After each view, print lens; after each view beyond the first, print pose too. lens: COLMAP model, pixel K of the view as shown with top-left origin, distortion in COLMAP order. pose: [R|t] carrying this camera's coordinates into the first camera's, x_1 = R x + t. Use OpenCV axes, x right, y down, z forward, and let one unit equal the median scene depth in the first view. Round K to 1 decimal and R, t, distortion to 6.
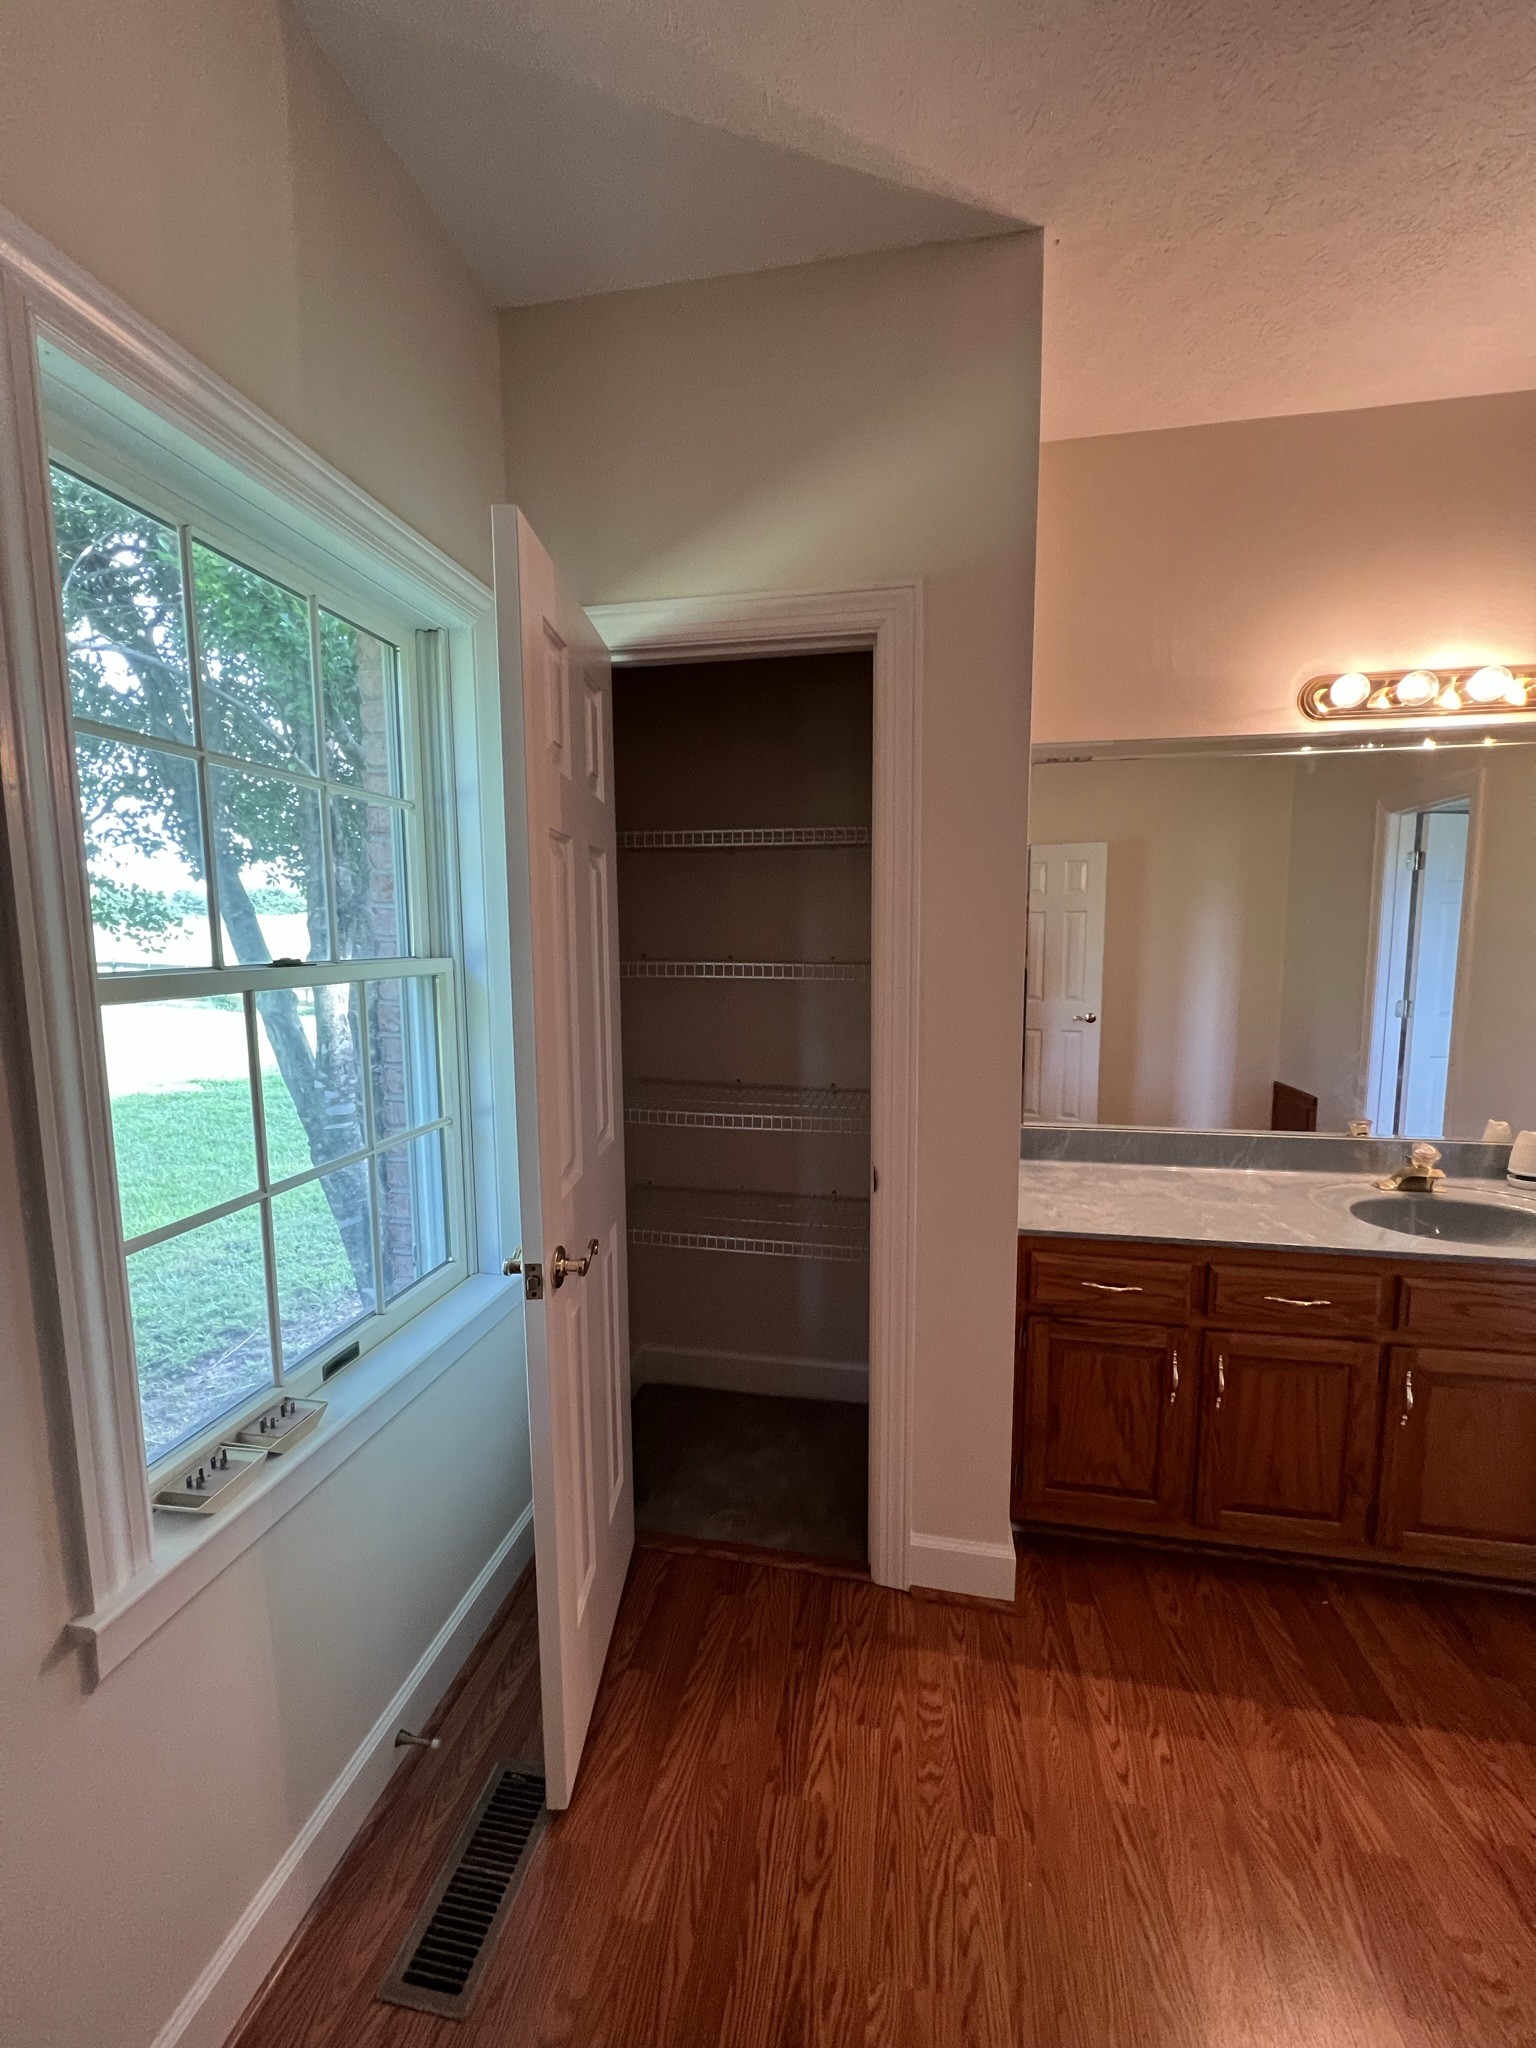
lens RADIAL K [[864.5, 0, 761.6], [0, 864.5, 1027.8], [0, 0, 1]] dist [0.011785, 0.000188]
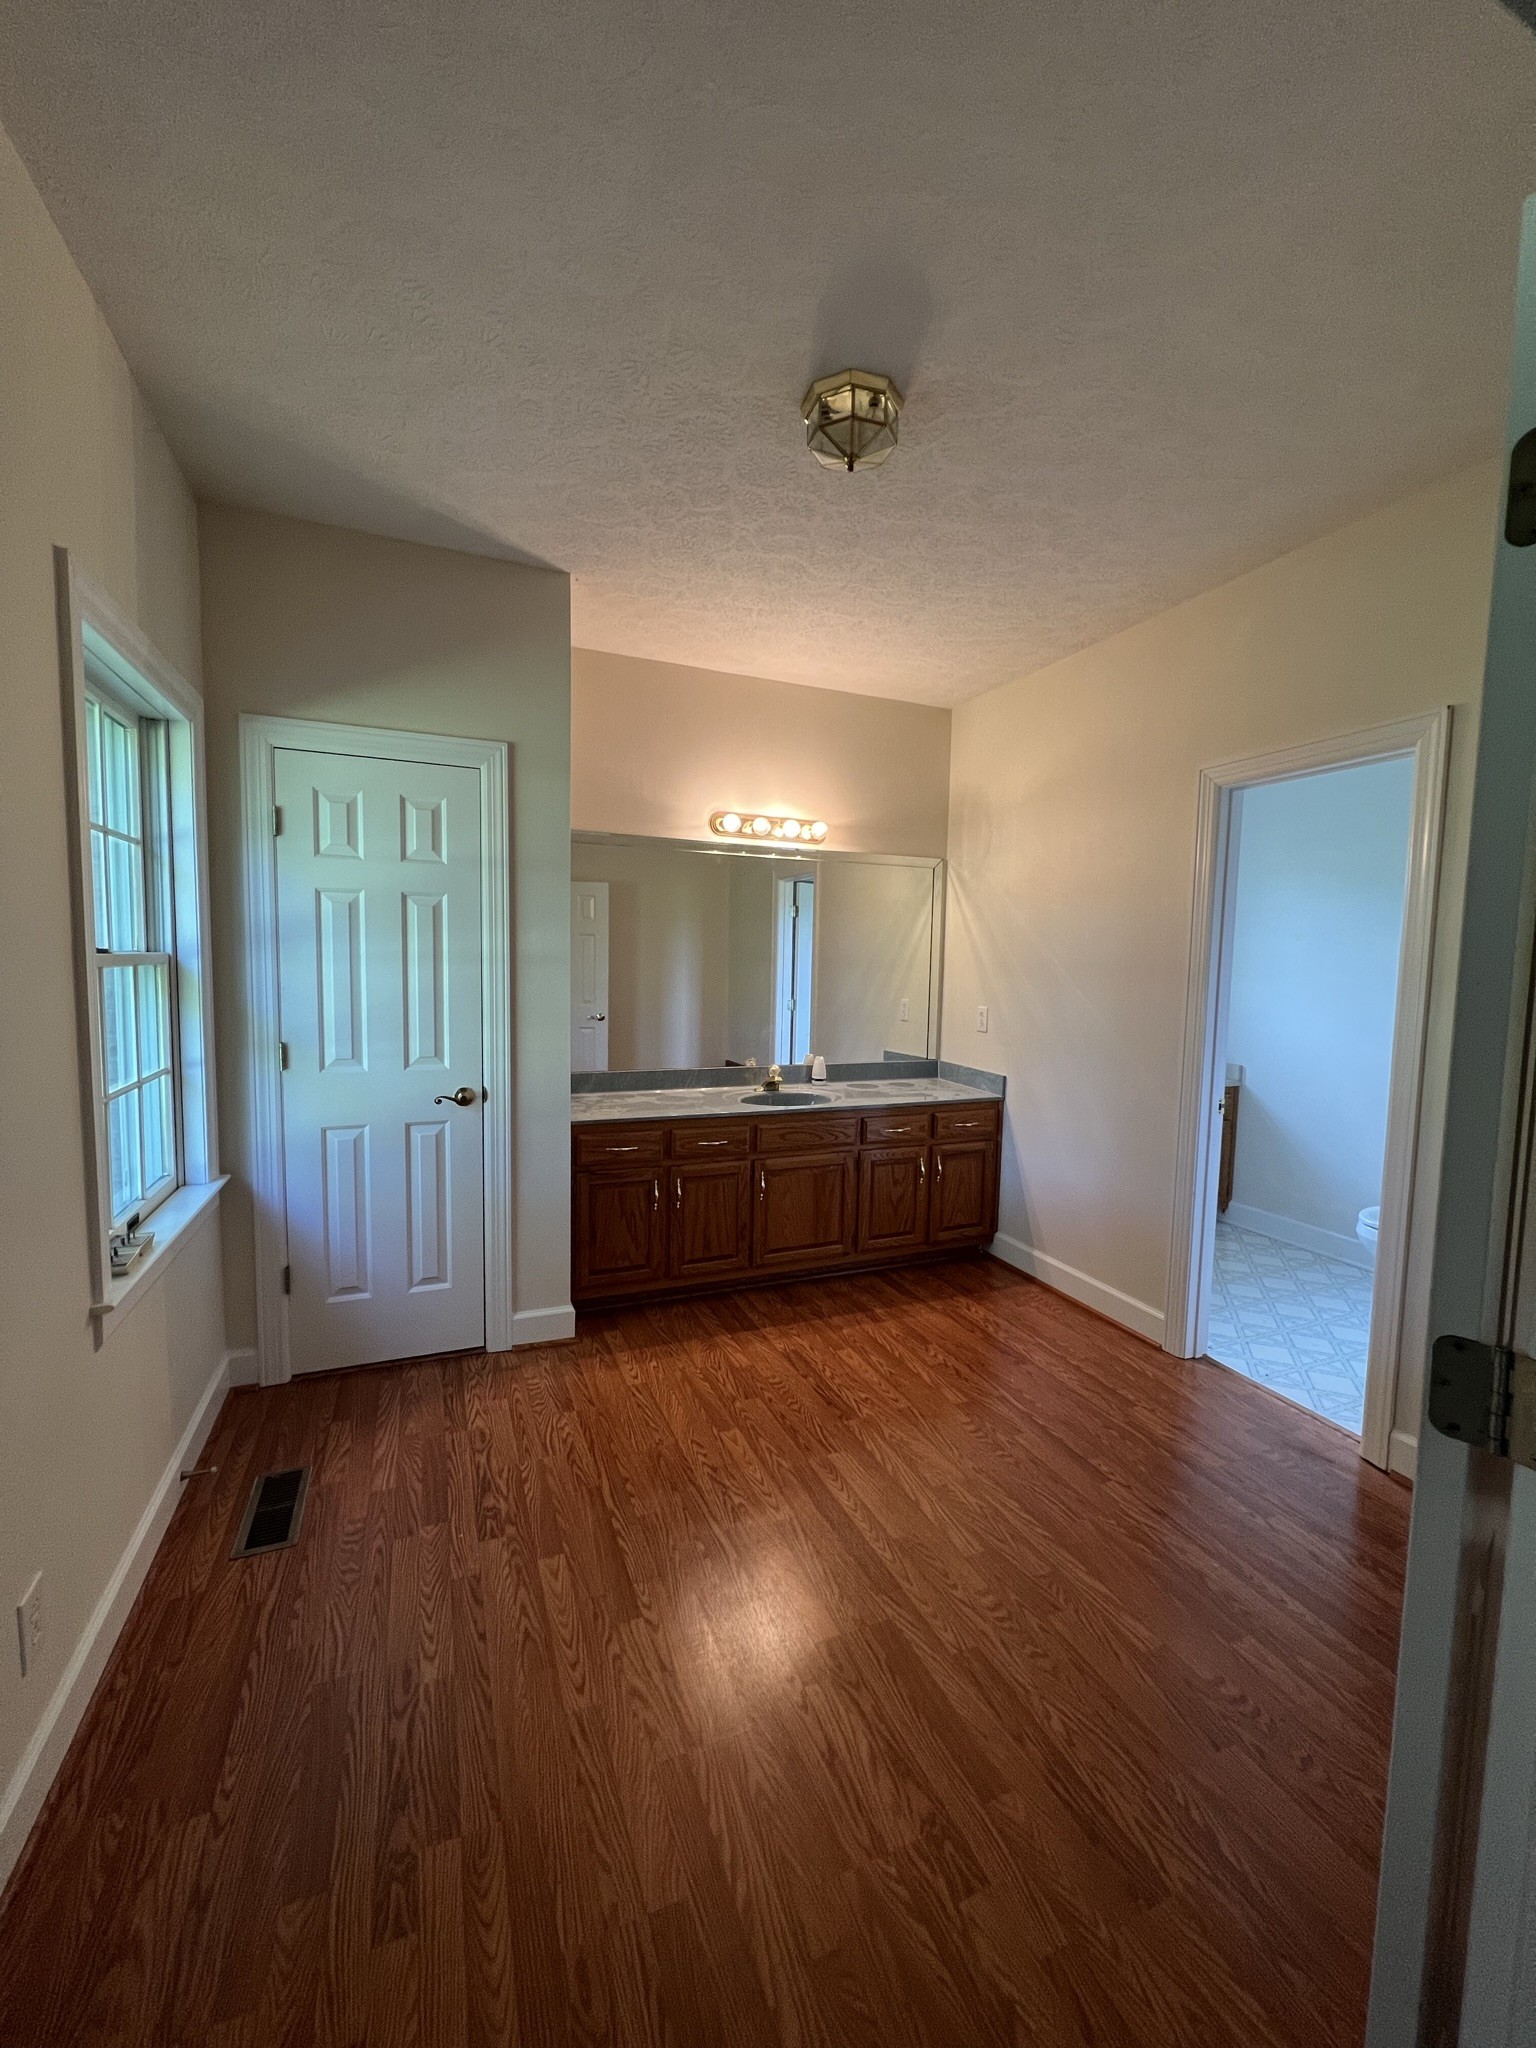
lens RADIAL K [[822.6, 0, 771.6], [0, 822.6, 1021.2], [0, 0, 1]] dist [-0.002313, 0.000338]
pose [[0.834931, -0.015898, 0.550125, -0.255073], [0.030657, 0.999374, -0.017648, 0.080018], [-0.549501, 0.031600, 0.834896, -0.558598]]
